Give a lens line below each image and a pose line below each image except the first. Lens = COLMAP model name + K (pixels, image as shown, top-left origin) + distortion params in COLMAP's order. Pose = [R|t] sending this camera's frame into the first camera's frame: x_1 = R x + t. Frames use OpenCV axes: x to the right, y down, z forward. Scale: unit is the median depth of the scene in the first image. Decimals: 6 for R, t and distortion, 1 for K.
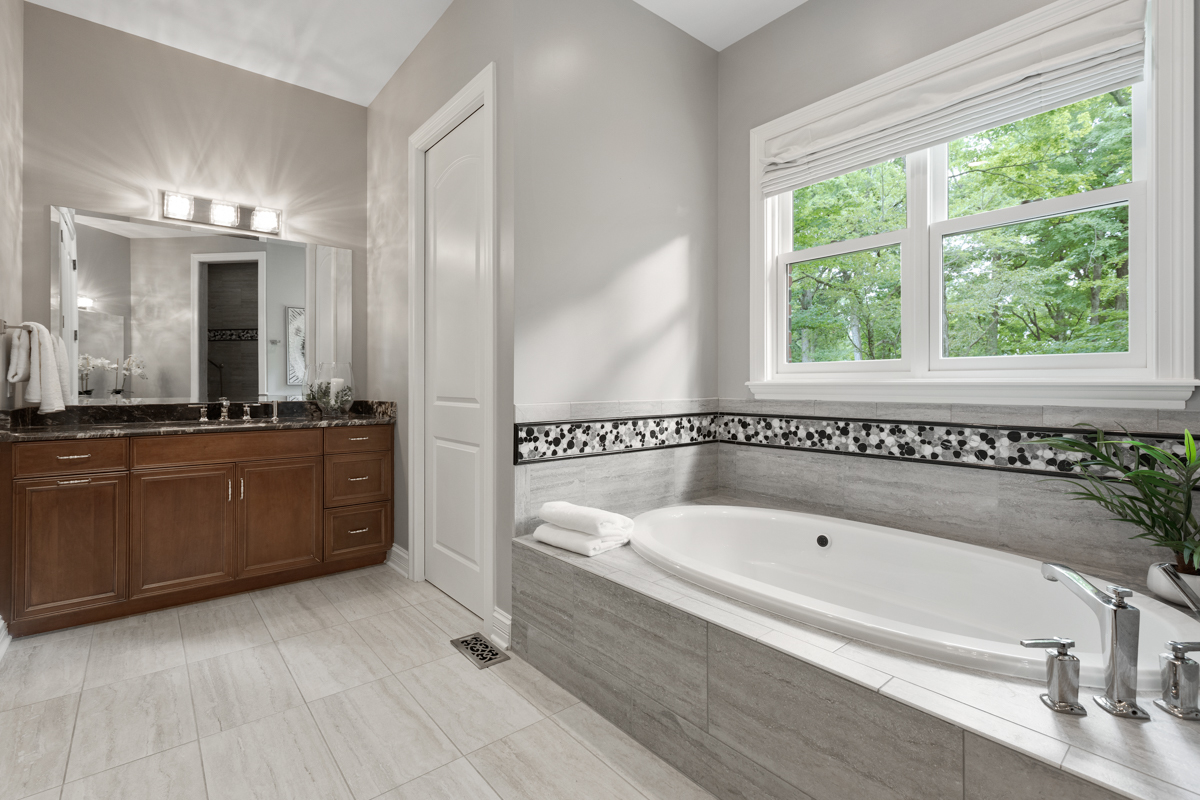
lens RADIAL K [[563.0, 0, 601.4], [0, 563.0, 386.7], [0, 0, 1]] dist [0.002795, 0.000131]
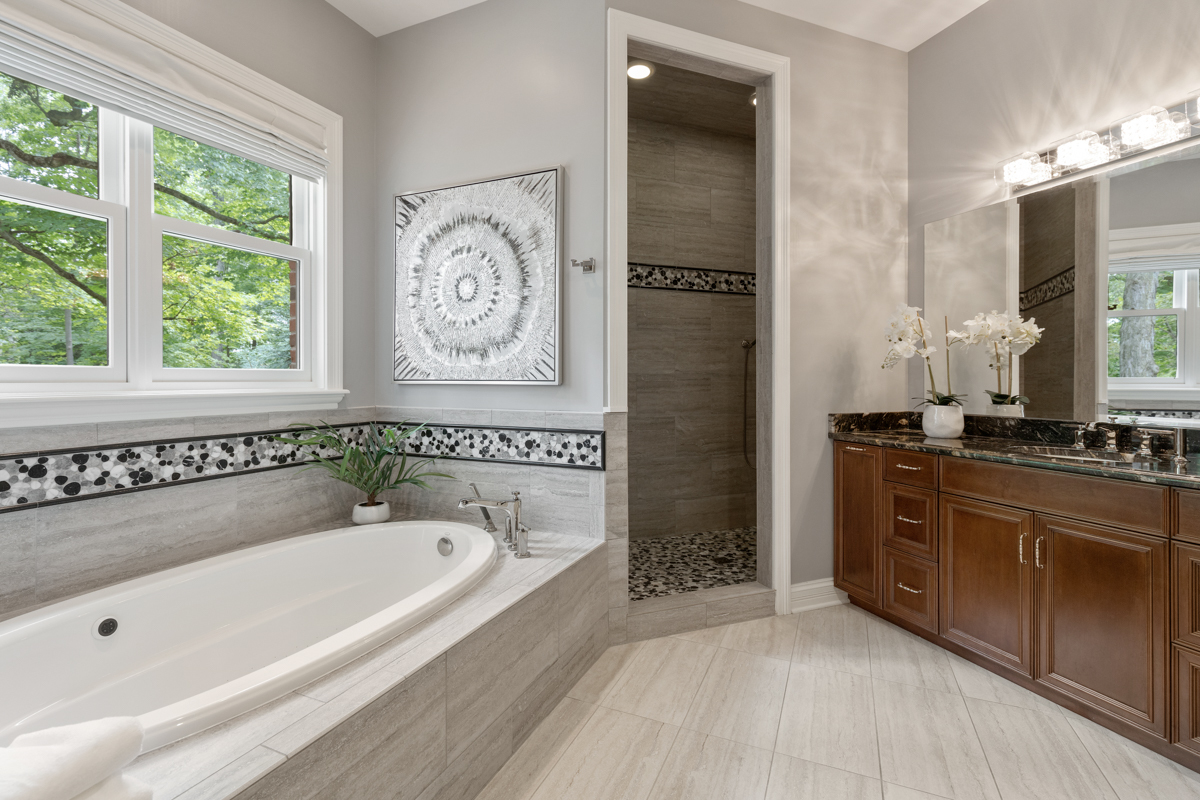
lens RADIAL K [[563.0, 0, 601.4], [0, 563.0, 386.7], [0, 0, 1]] dist [0.002795, 0.000131]
pose [[-0.461269, -0.010824, 0.887195, -0.525497], [0.006419, 0.999859, 0.015536, -0.030312], [-0.887237, 0.012861, -0.461134, 0.815084]]
